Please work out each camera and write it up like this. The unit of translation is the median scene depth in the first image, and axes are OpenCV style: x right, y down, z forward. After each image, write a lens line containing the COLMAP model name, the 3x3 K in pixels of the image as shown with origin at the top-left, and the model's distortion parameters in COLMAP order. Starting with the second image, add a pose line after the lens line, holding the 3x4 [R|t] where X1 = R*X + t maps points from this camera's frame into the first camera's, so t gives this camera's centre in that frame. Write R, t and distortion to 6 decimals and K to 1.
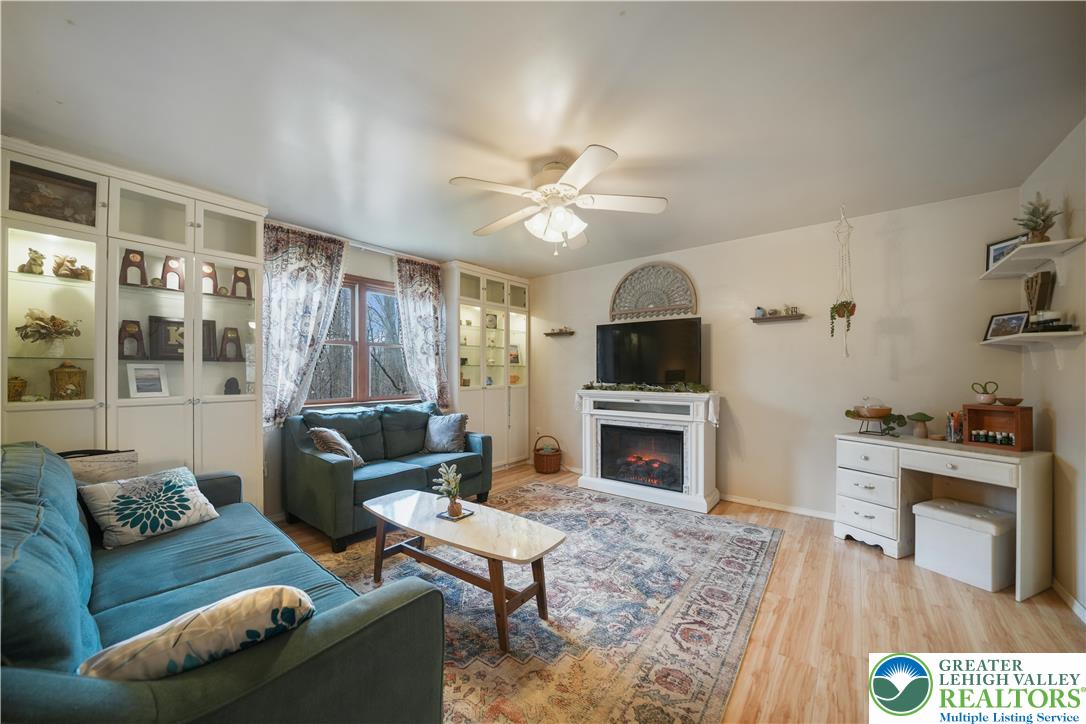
lens RADIAL K [[397.1, 0, 540.3], [0, 397.1, 365.9], [0, 0, 1]] dist [-0.010089, 0.000153]
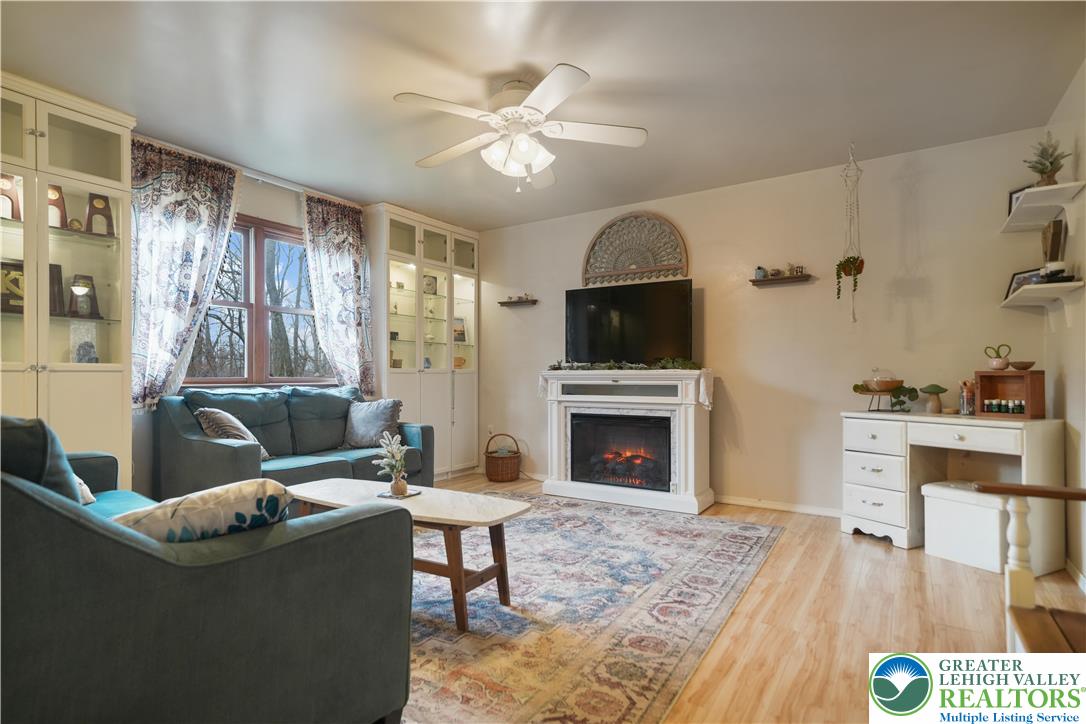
lens RADIAL K [[557.2, 0, 539.7], [0, 557.2, 368.4], [0, 0, 1]] dist [0.022892, 0.001241]
pose [[0.995542, 0.001178, 0.094314, -0.023573], [-0.001320, 0.999998, 0.001444, 0.082879], [-0.094312, -0.001562, 0.995541, -0.165425]]
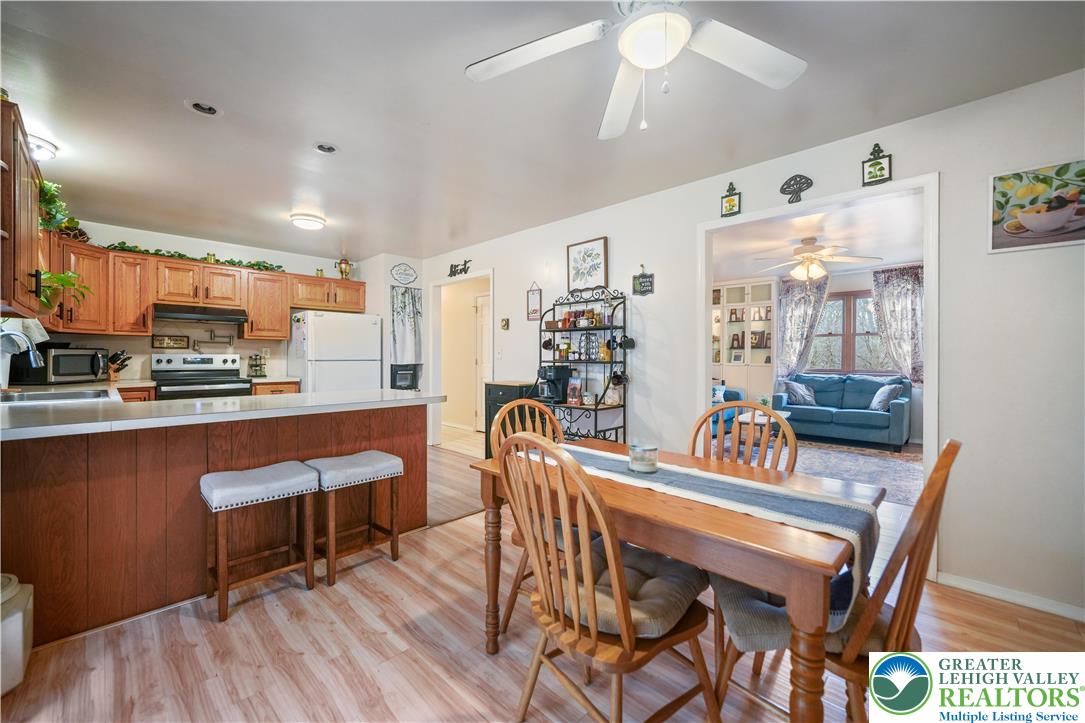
lens RADIAL K [[434.8, 0, 544.8], [0, 434.8, 358.7], [0, 0, 1]] dist [0.000707, 0.000048]
pose [[-0.104648, 0.004041, -0.994501, 1.884354], [0.008512, 0.999959, 0.003167, 0.028739], [0.994473, -0.008134, -0.104678, 0.010980]]
